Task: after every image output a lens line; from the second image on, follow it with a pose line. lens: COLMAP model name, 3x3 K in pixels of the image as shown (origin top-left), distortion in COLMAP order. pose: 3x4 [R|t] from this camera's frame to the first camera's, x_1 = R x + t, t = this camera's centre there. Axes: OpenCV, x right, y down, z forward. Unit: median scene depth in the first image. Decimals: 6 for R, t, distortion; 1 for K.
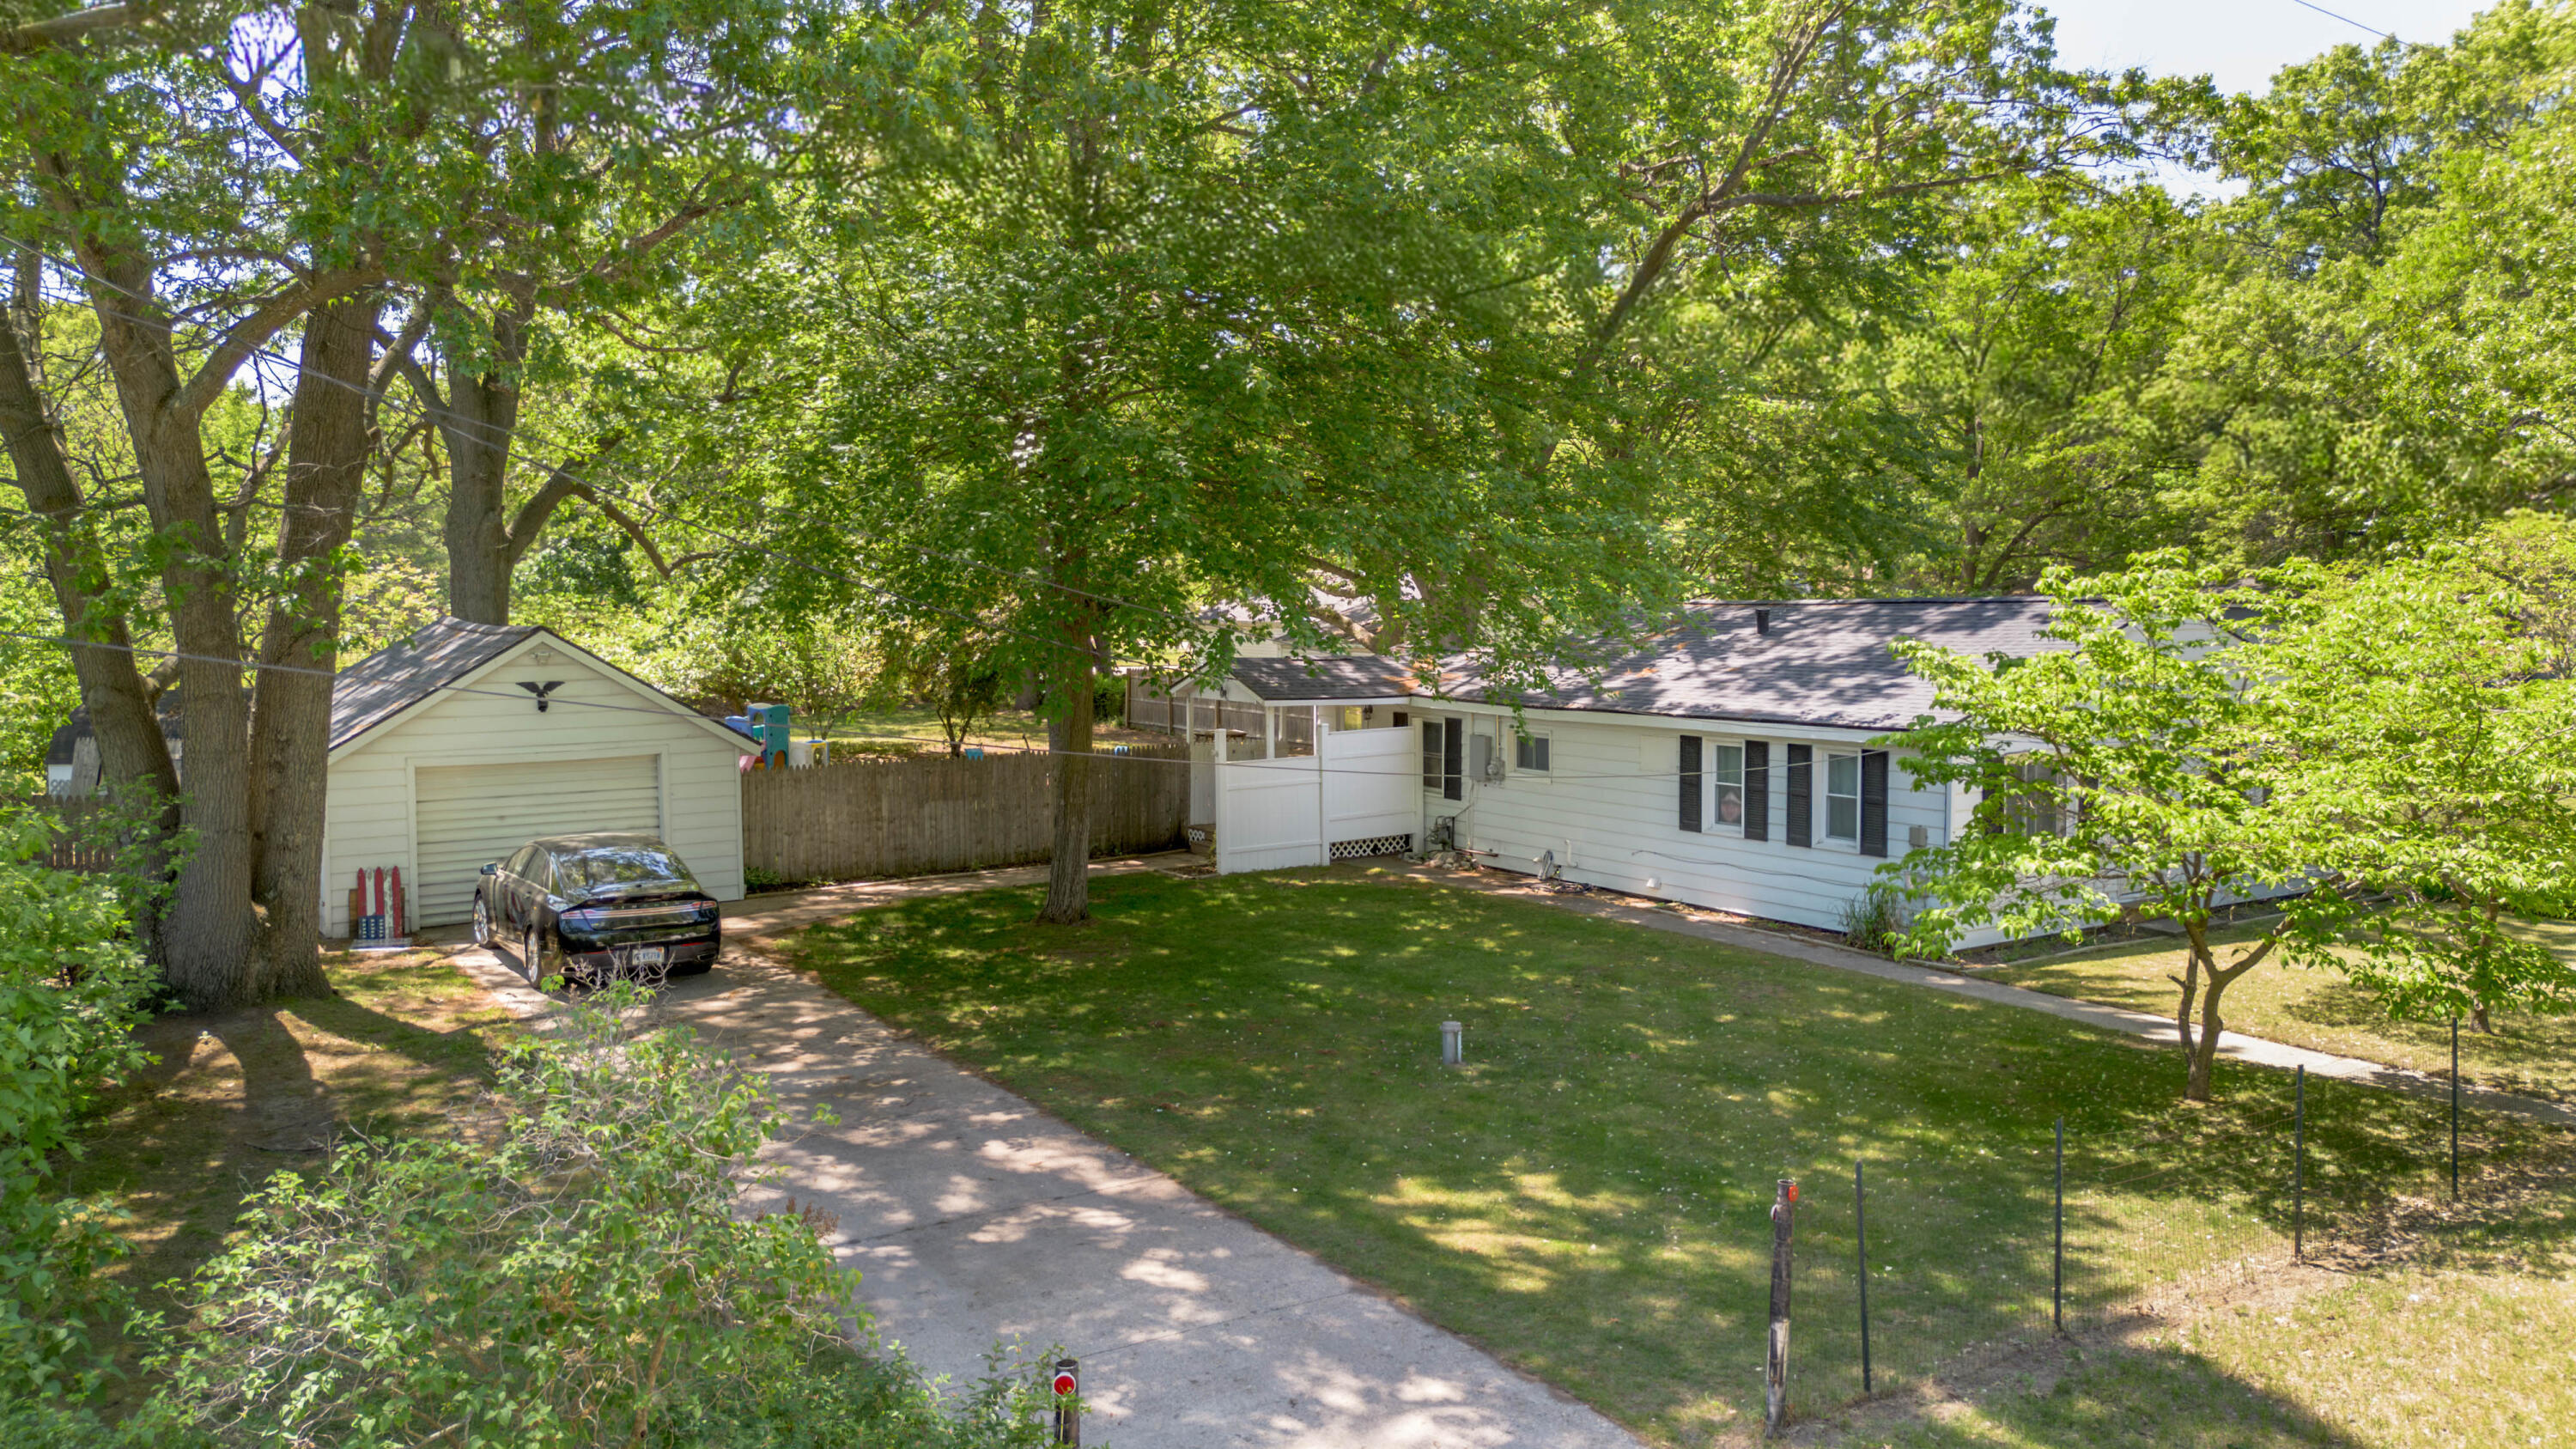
lens RADIAL K [[1804.7, 0, 1288.0], [0, 1804.7, 724.5], [0, 0, 1]] dist [0.016162, -0.001763]
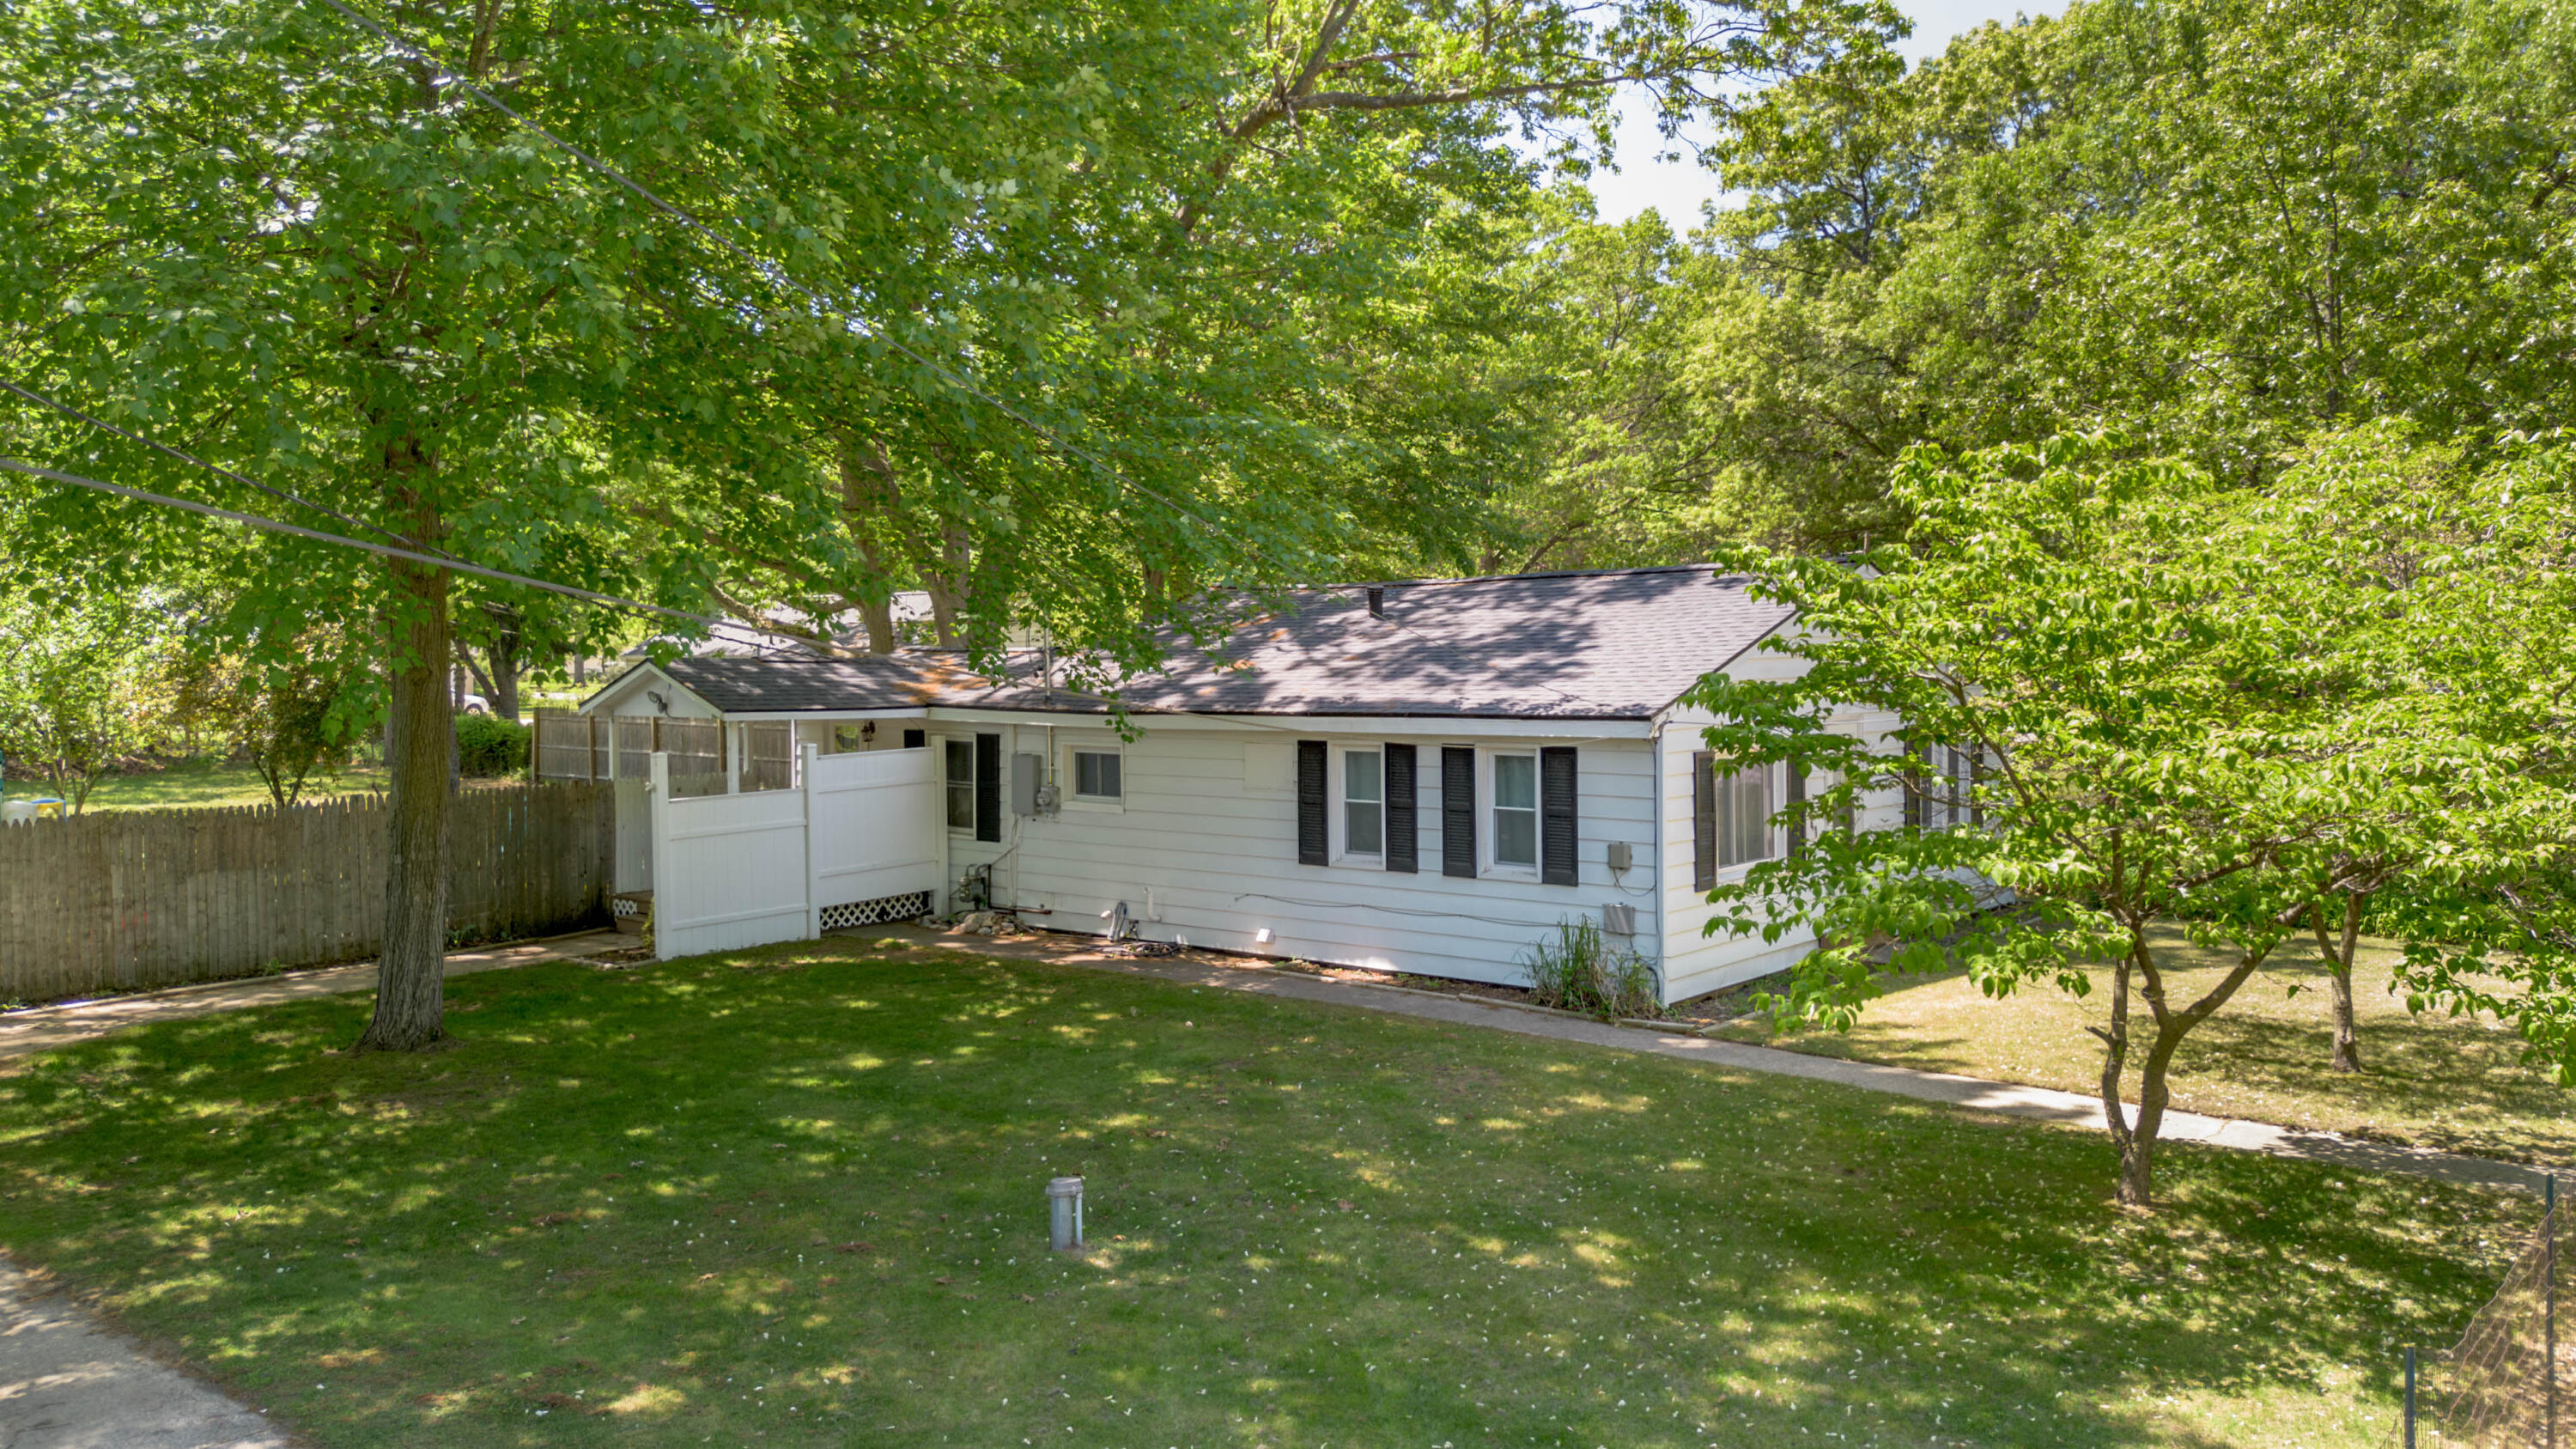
lens RADIAL K [[1903.7, 0, 1294.9], [0, 1903.7, 632.9], [0, 0, 1]] dist [0.057037, -0.104966]
pose [[0.960347, -0.008245, 0.278685, -0.008751], [0.030338, 0.996718, -0.075055, 0.020963], [-0.277152, 0.080534, 0.957445, 0.217727]]
